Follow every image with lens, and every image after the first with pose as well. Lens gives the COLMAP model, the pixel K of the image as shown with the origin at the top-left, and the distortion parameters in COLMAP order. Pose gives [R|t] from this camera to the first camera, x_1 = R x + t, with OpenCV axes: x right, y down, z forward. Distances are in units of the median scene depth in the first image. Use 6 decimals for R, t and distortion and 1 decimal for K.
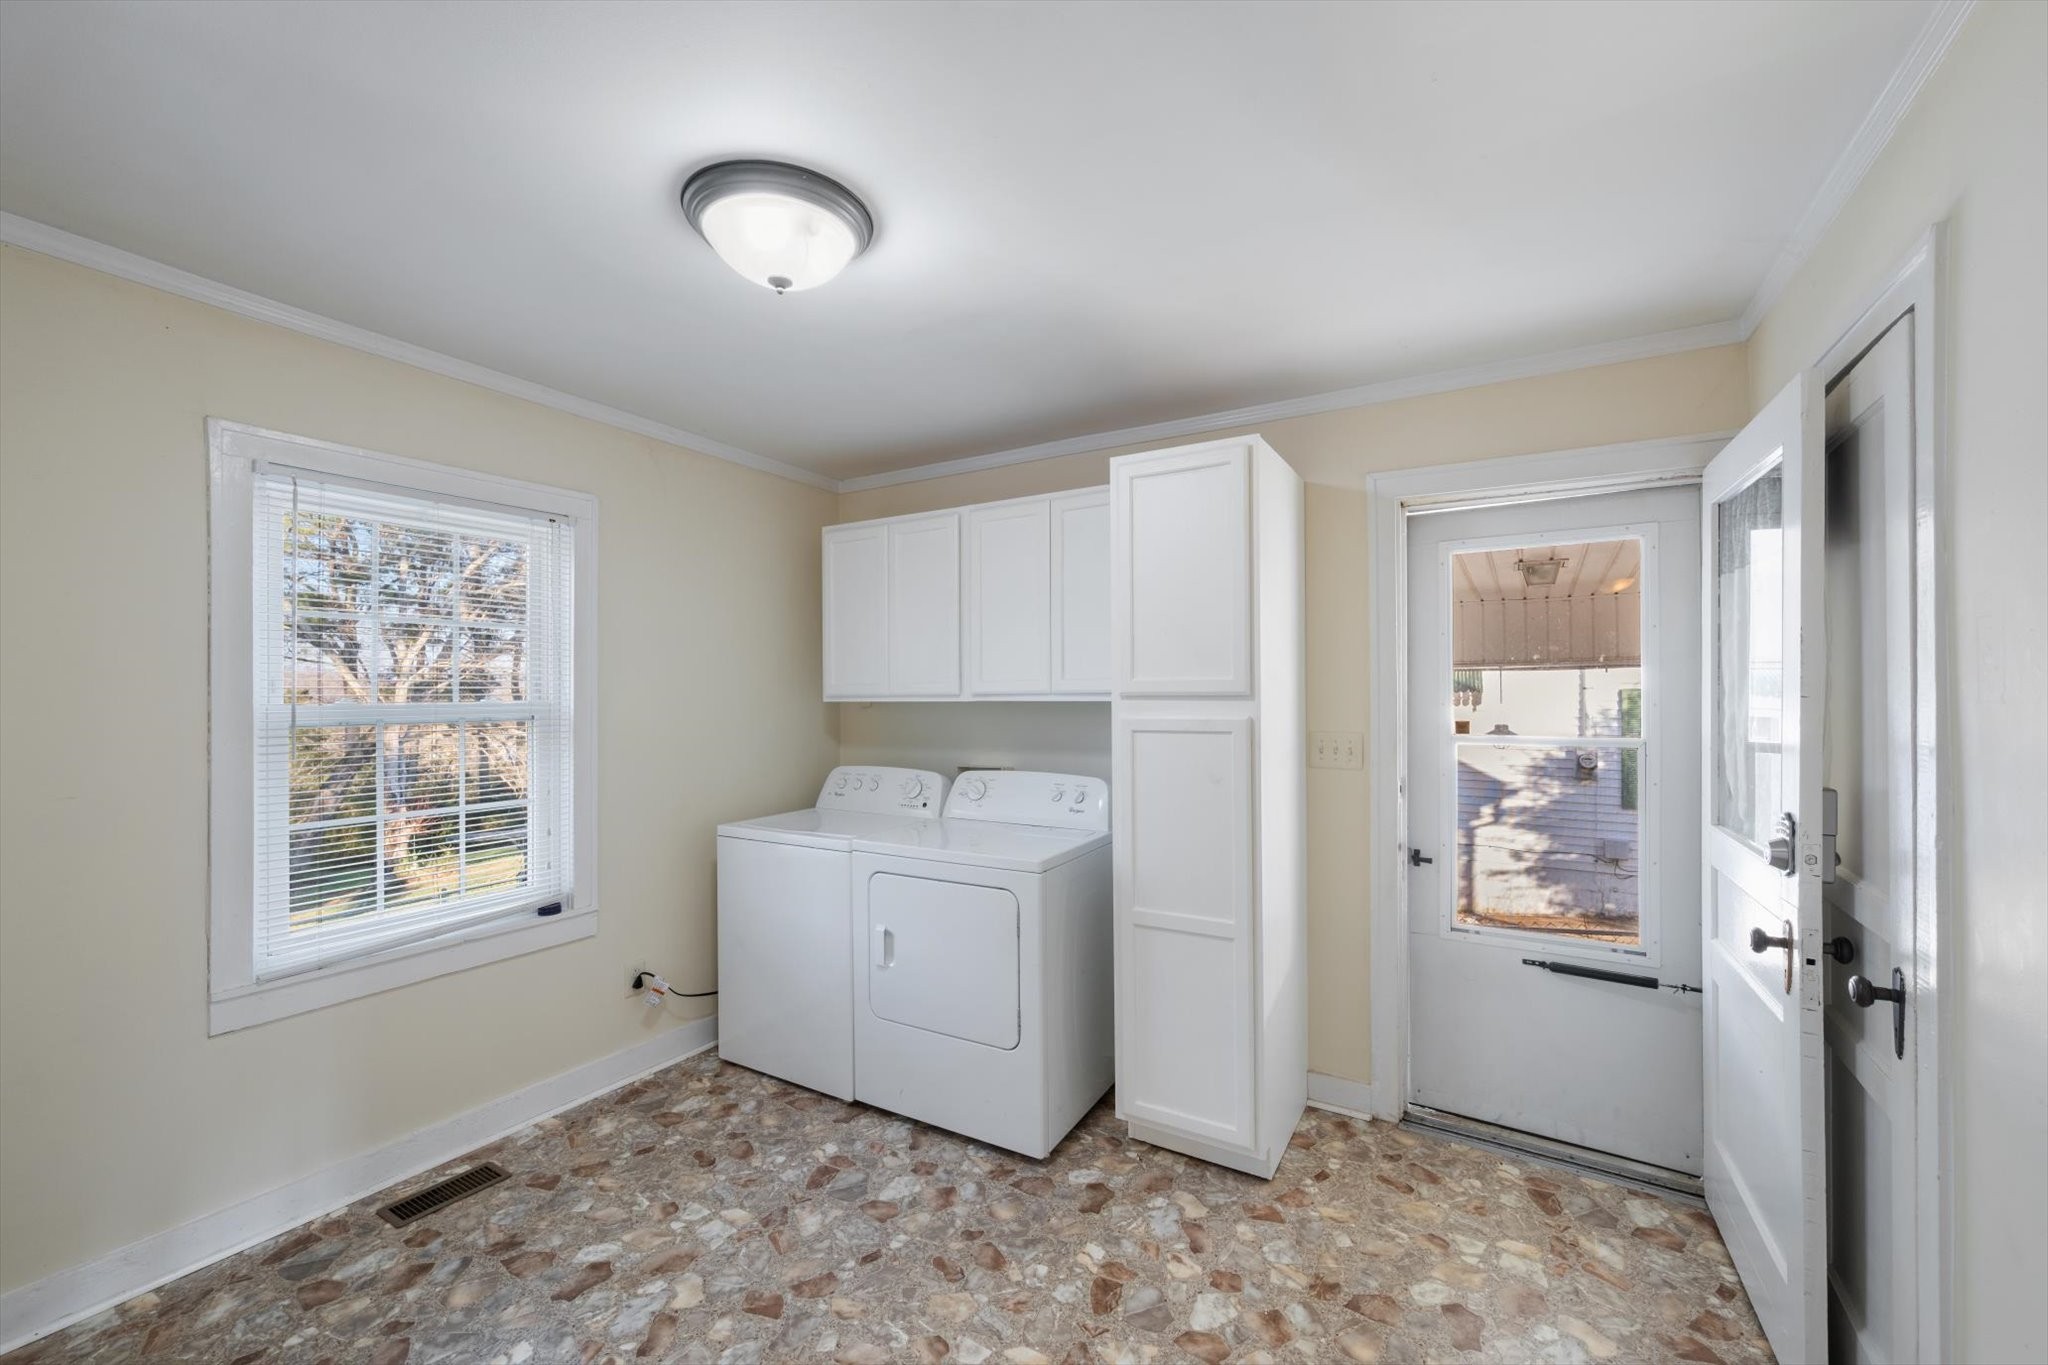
lens RADIAL K [[809.5, 0, 1024.0], [0, 809.5, 682.5], [0, 0, 1]] dist [-0.009619, 0.000166]
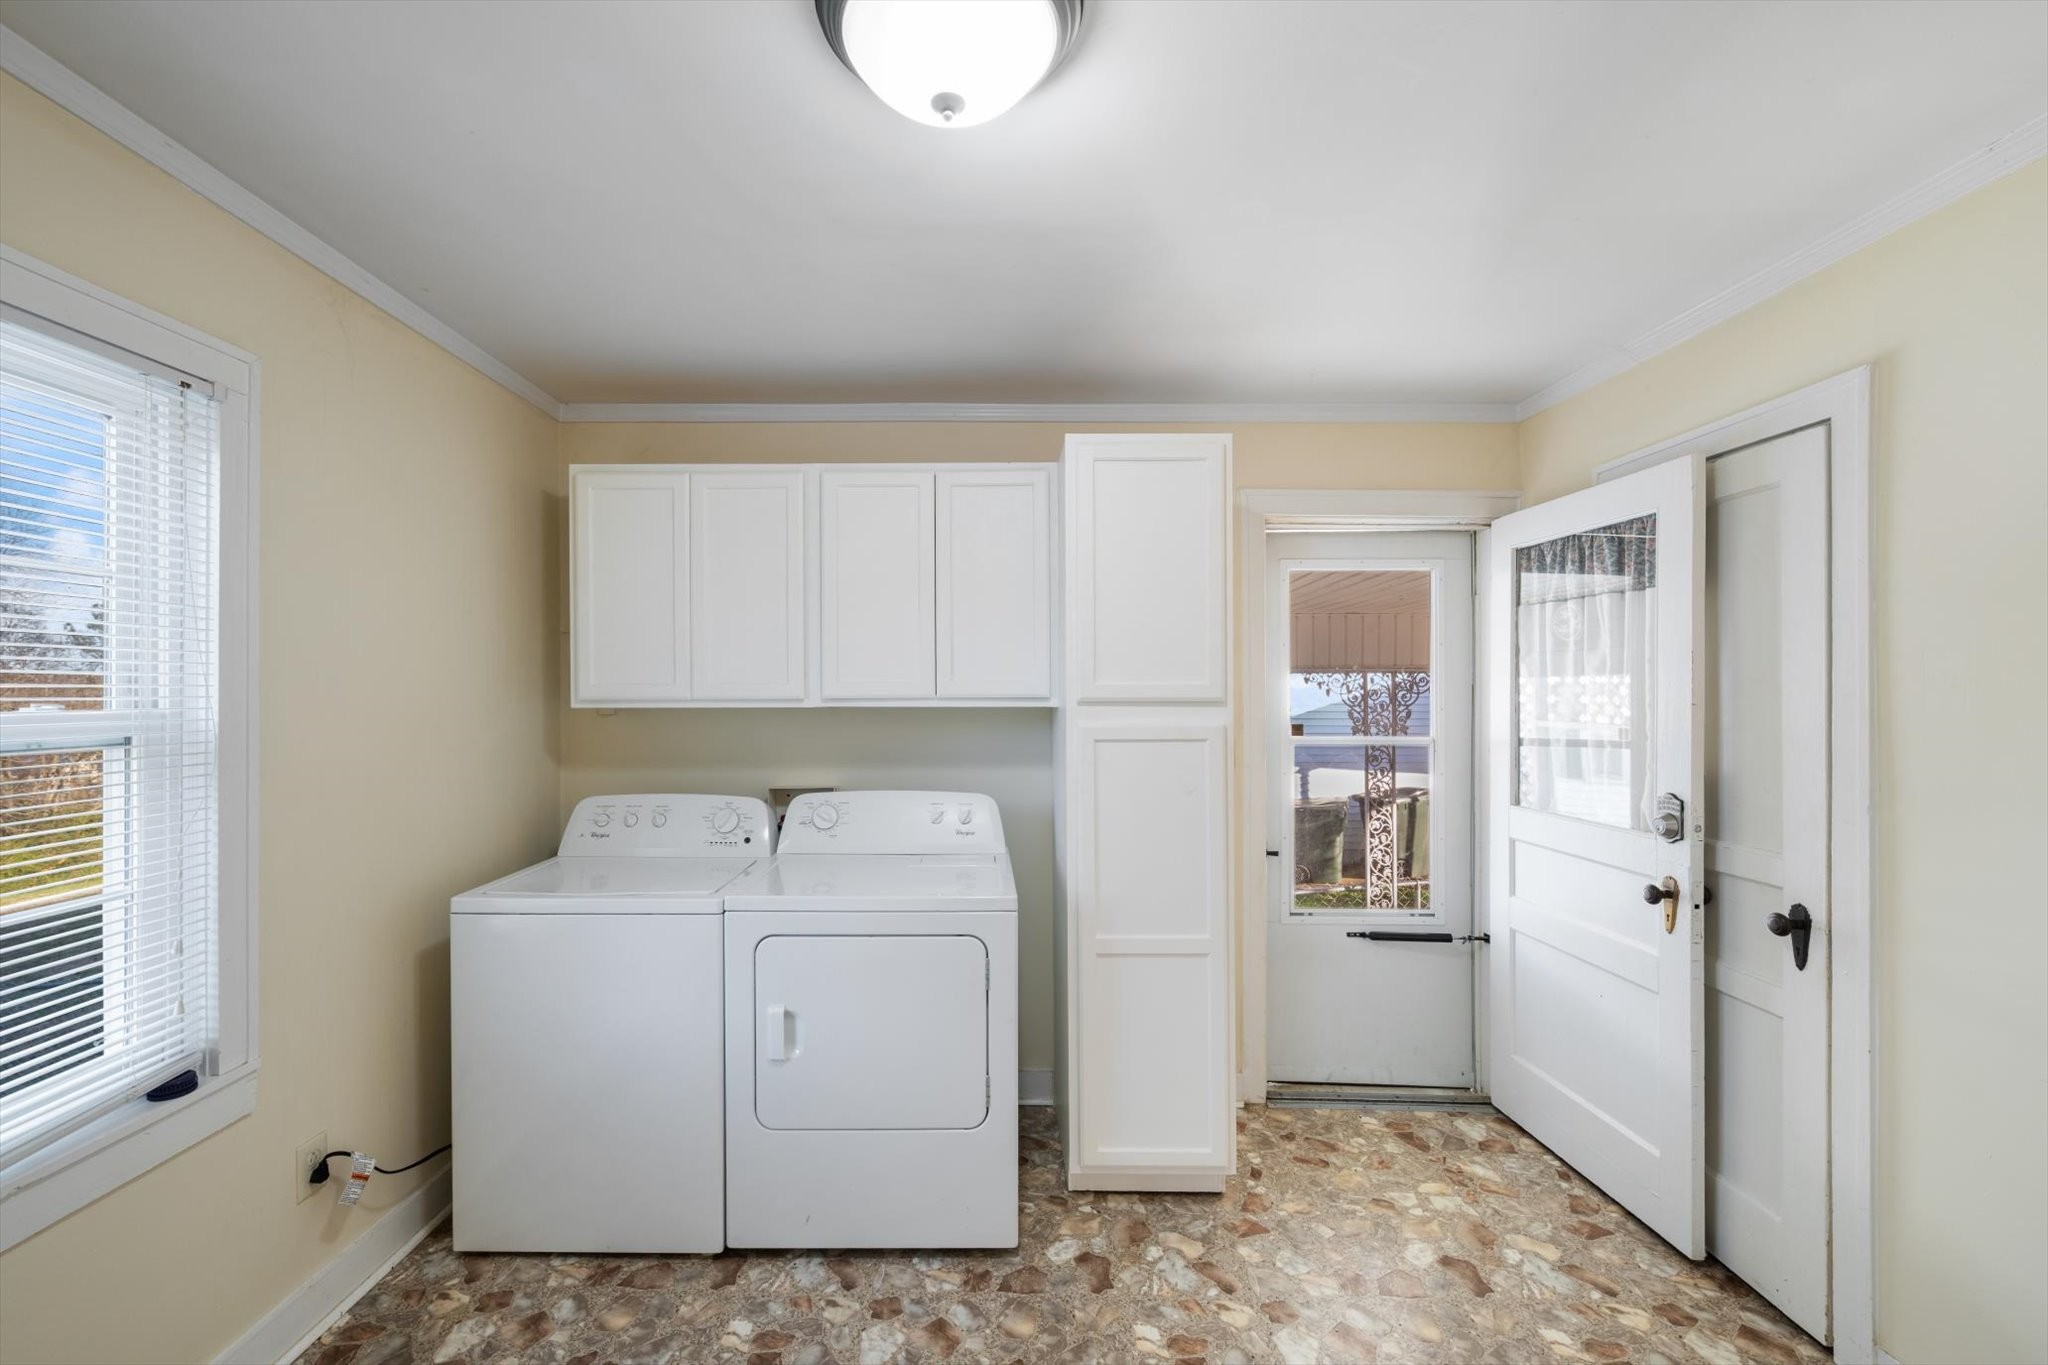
lens RADIAL K [[834.2, 0, 990.8], [0, 834.2, 688.1], [0, 0, 1]] dist [-0.007781, -0.000200]
pose [[0.864442, 0.007677, 0.502674, -0.401072], [-0.010499, 0.999941, 0.002783, 0.000198], [-0.502623, -0.007684, 0.864472, 0.235152]]
